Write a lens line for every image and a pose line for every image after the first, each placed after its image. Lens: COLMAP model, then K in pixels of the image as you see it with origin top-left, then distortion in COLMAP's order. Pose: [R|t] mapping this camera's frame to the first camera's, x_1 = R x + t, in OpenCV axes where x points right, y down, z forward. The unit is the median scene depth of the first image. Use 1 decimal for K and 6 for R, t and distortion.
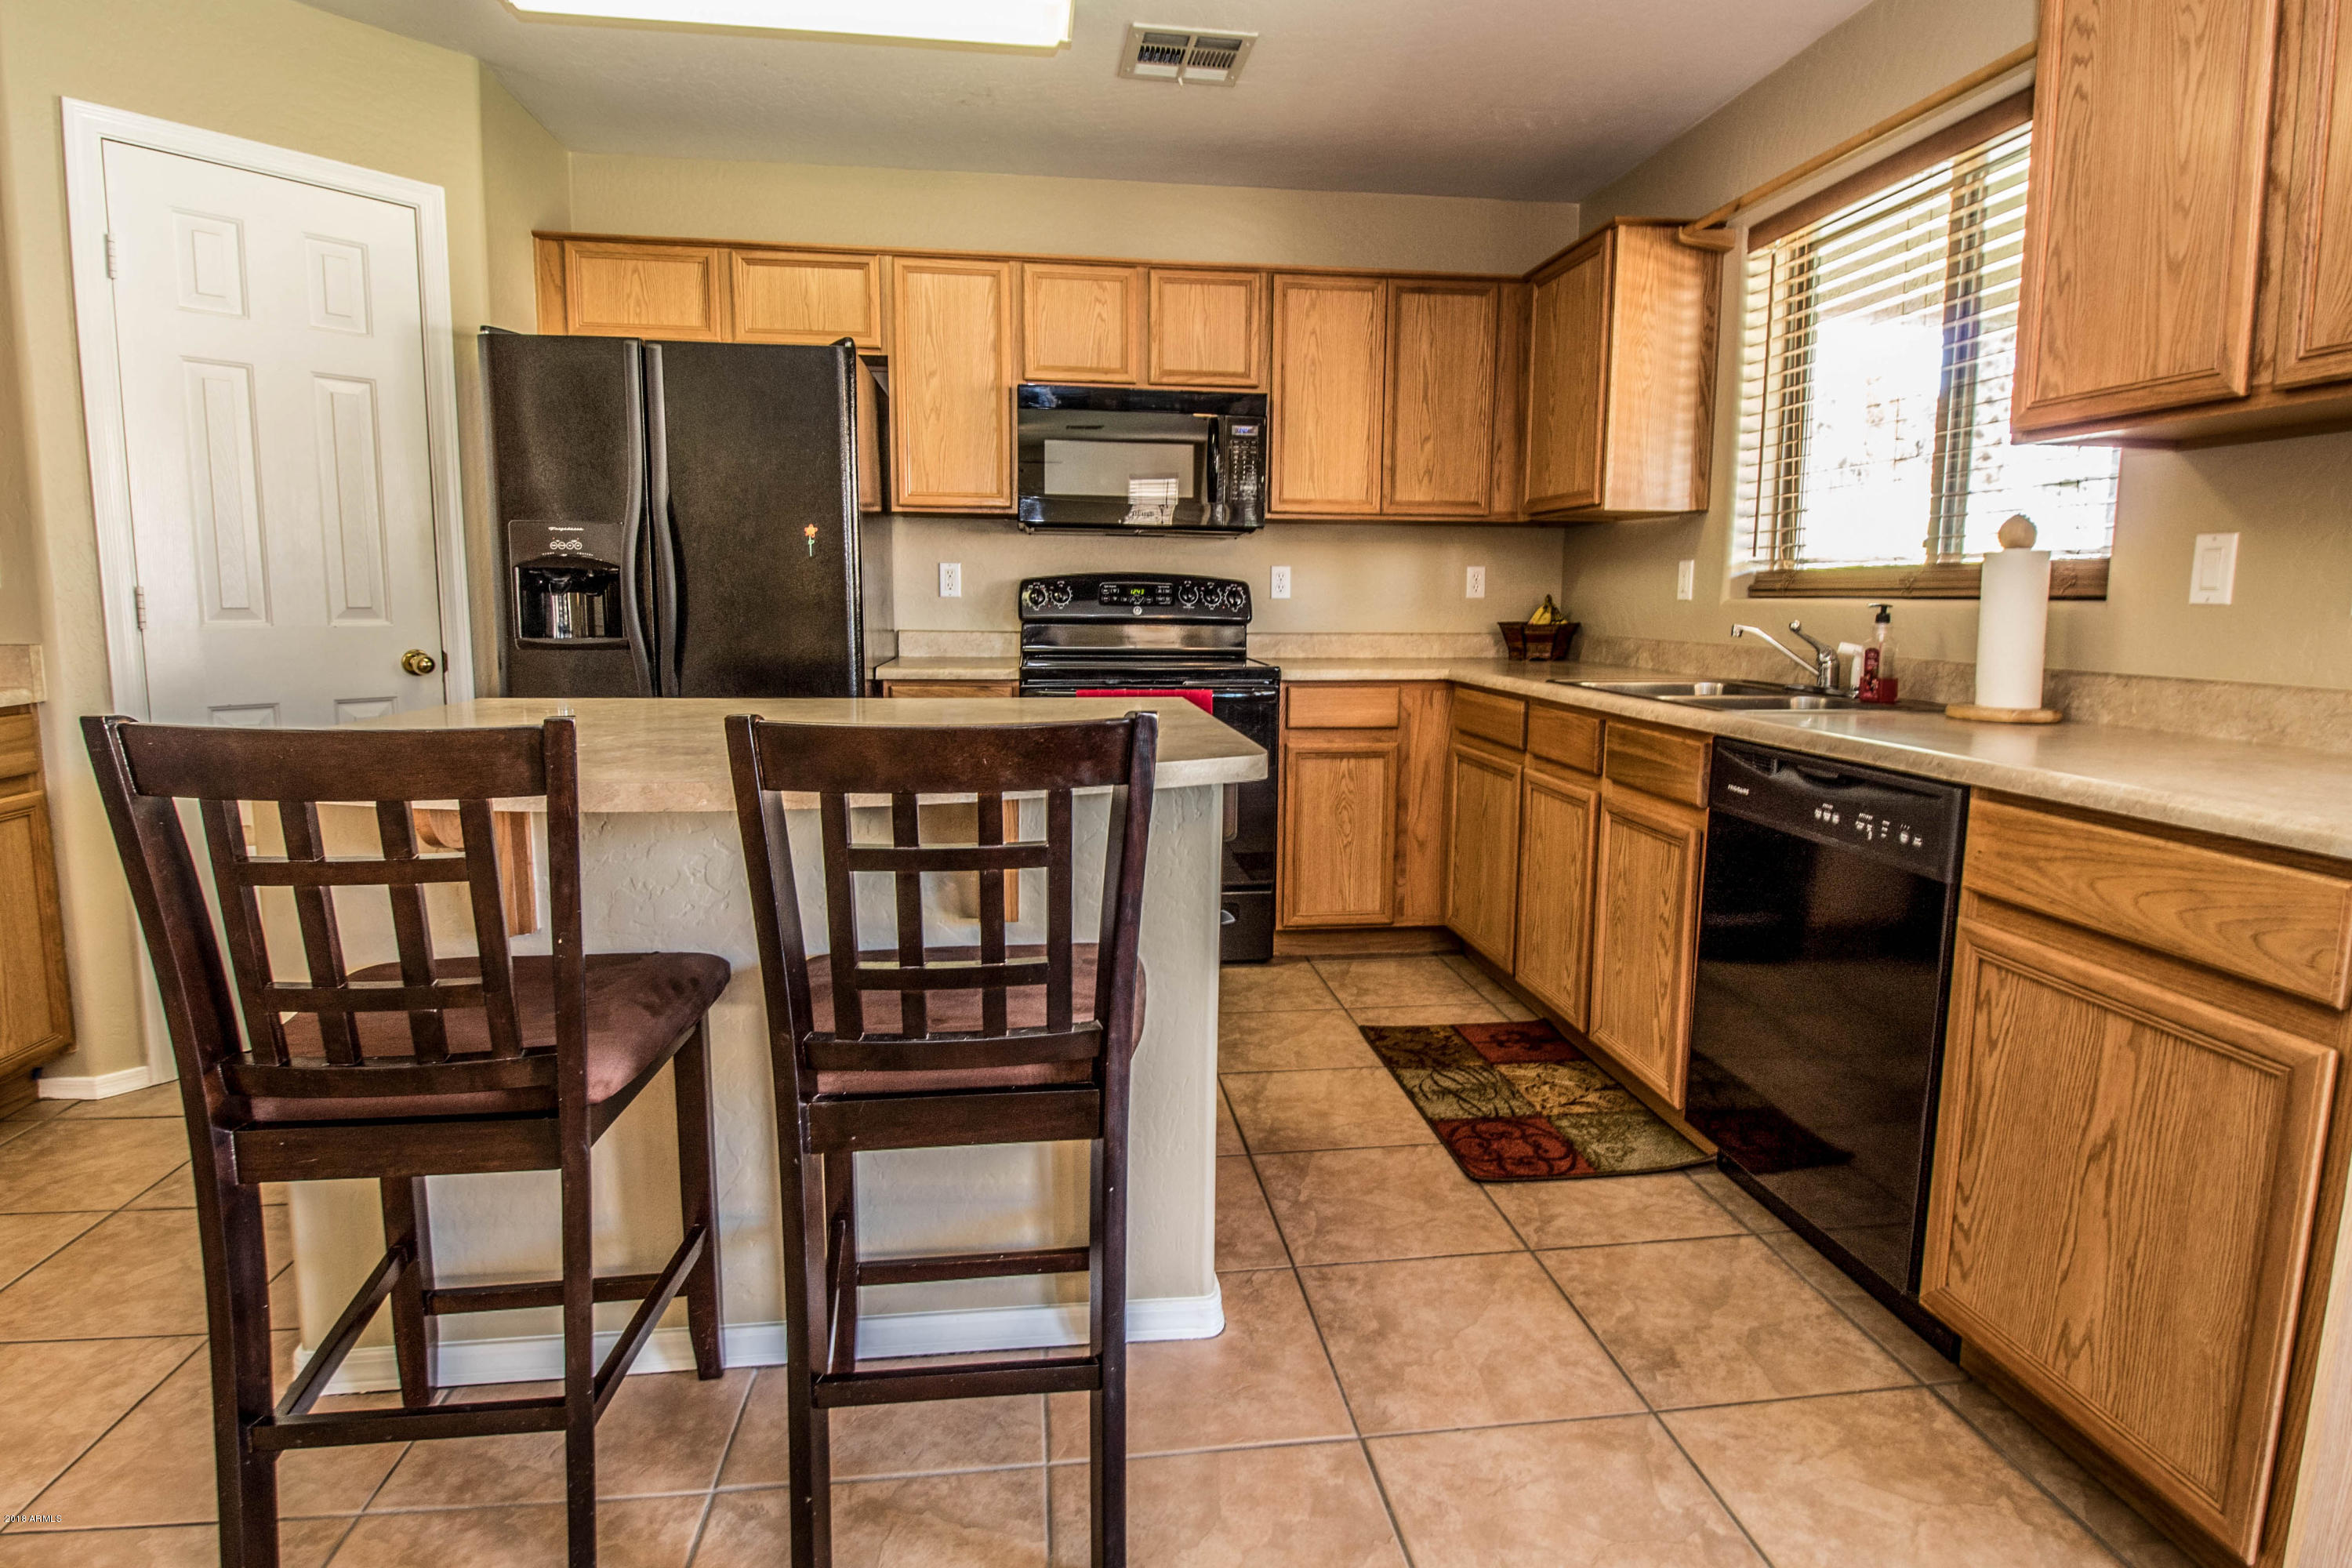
lens RADIAL K [[1220.3, 0, 1193.8], [0, 1220.3, 758.6], [0, 0, 1]] dist [-0.007249, -0.006522]
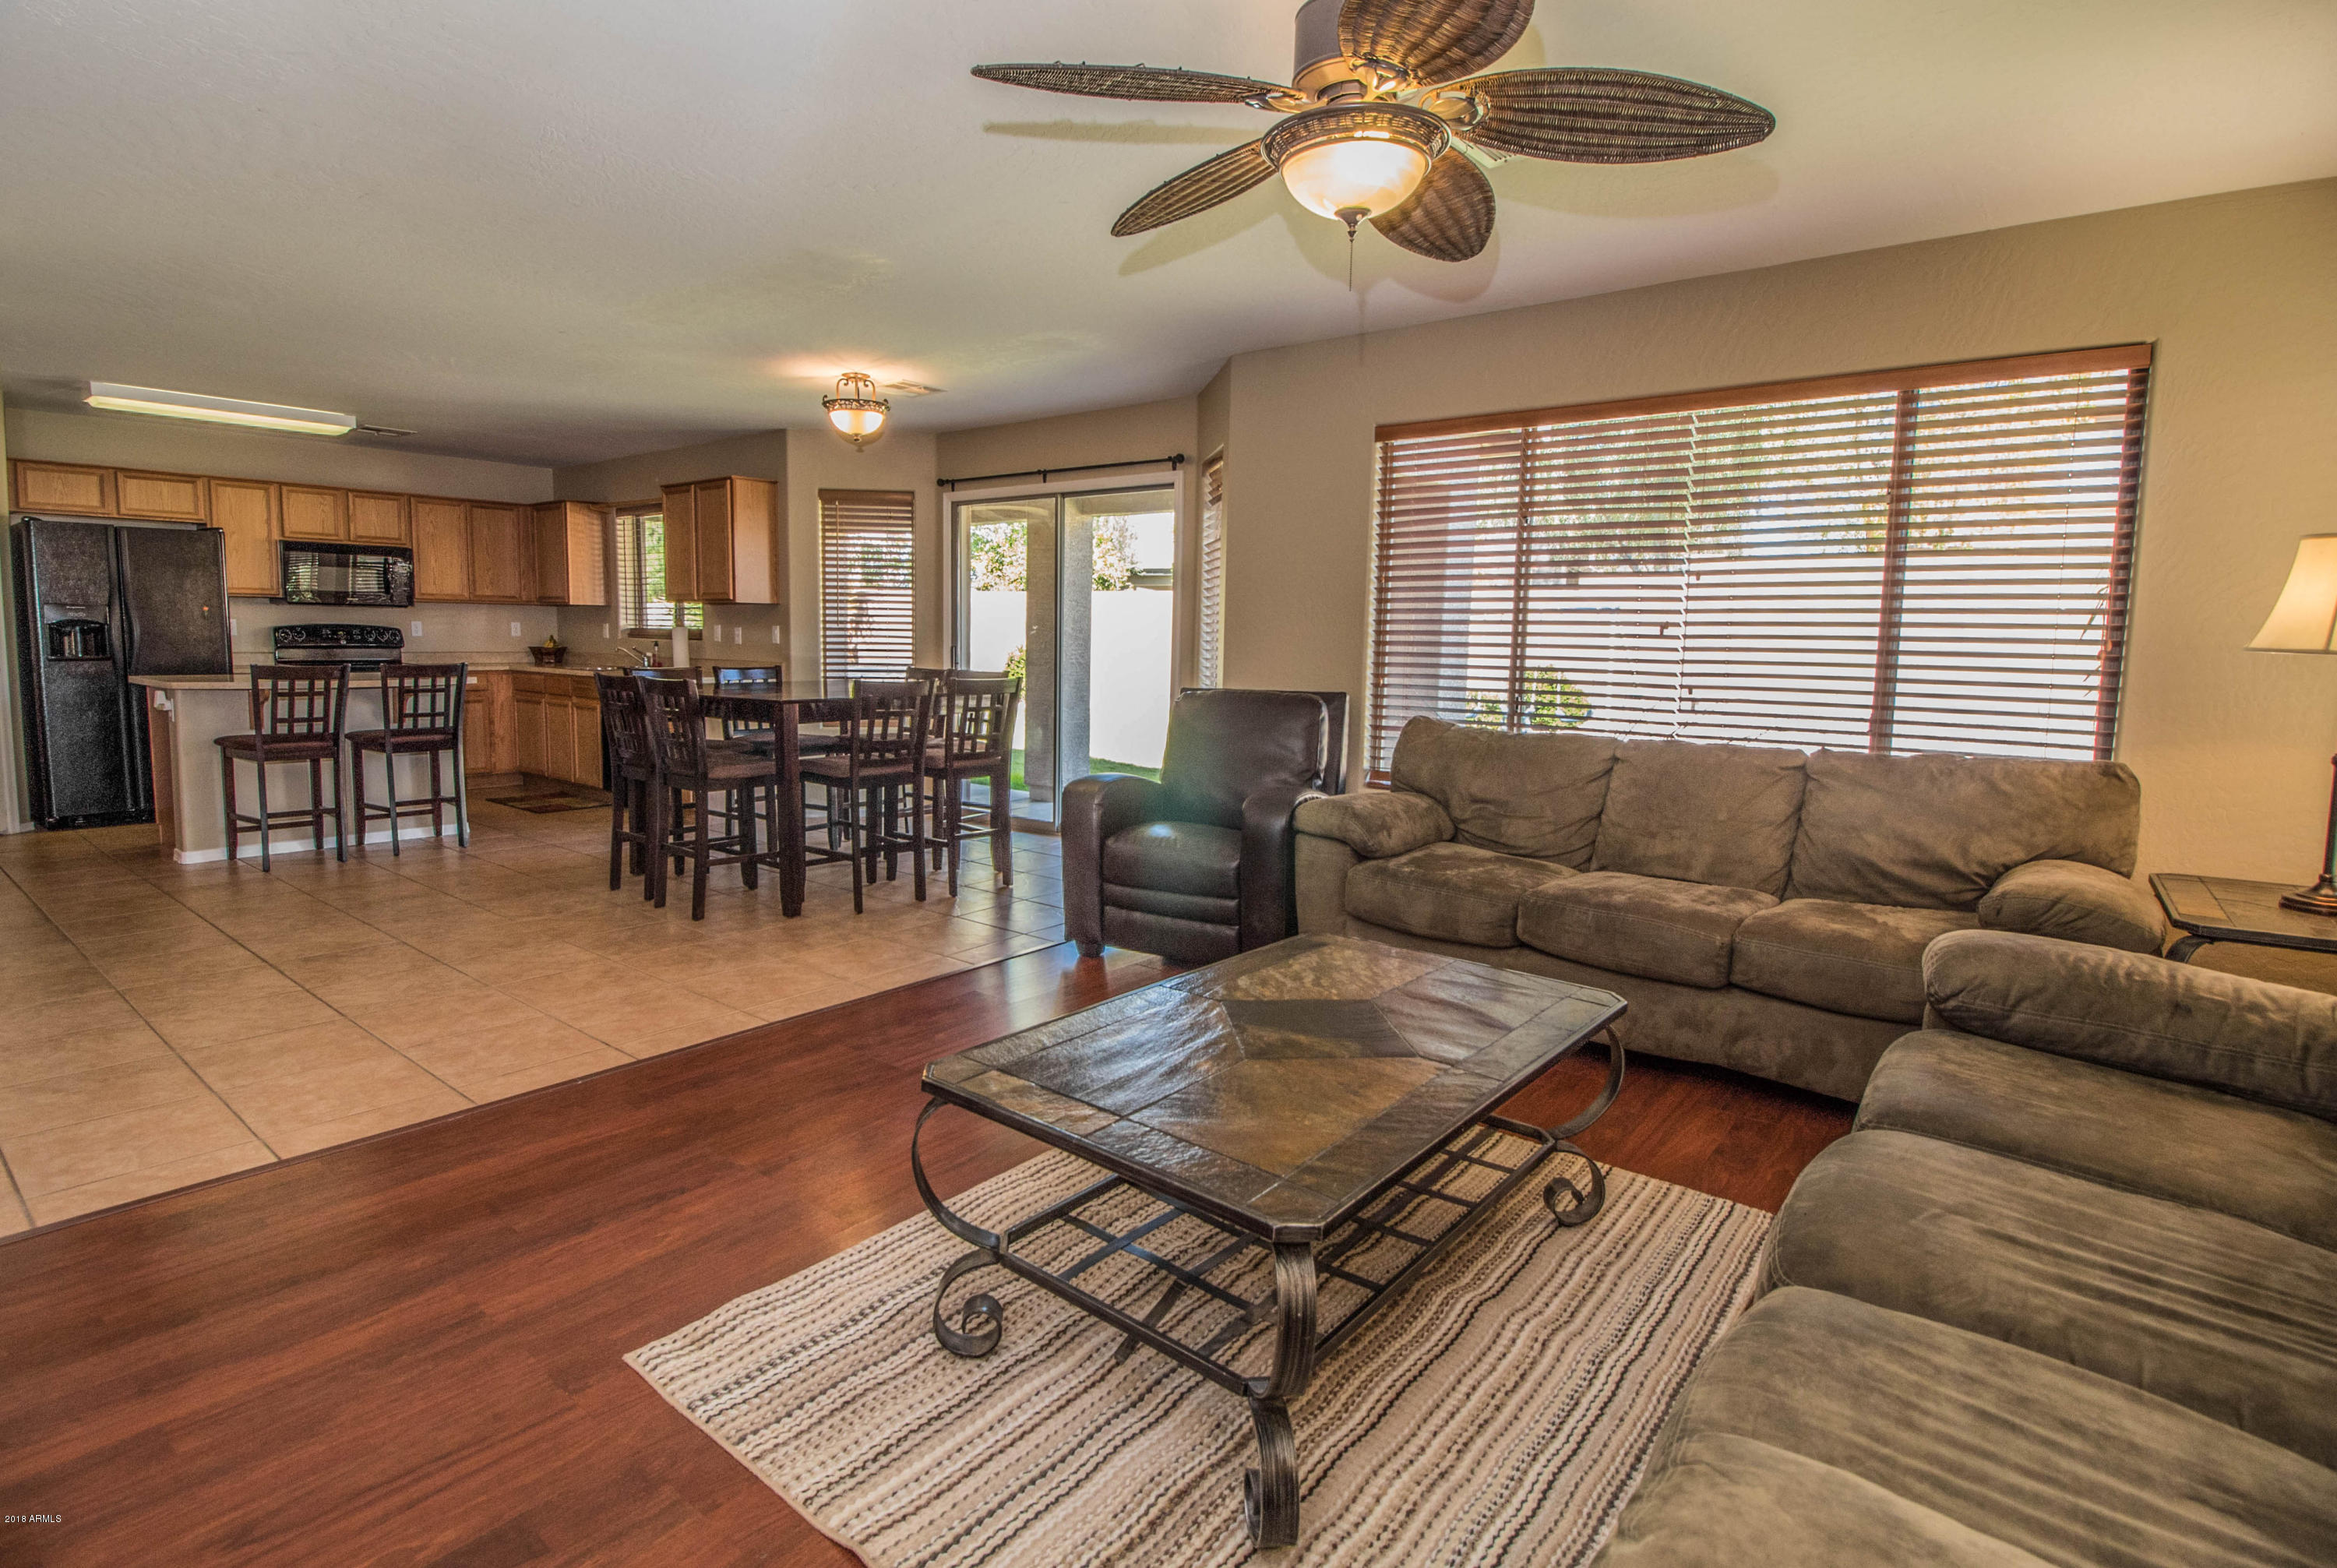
lens RADIAL K [[1126.7, 0, 1166.6], [0, 1126.7, 751.4], [0, 0, 1]] dist [-0.010612, -0.008468]
pose [[0.720521, -0.066220, 0.690264, -0.415238], [0.079184, 0.996776, 0.012969, 0.177811], [-0.688897, 0.045314, 0.723441, -1.569782]]
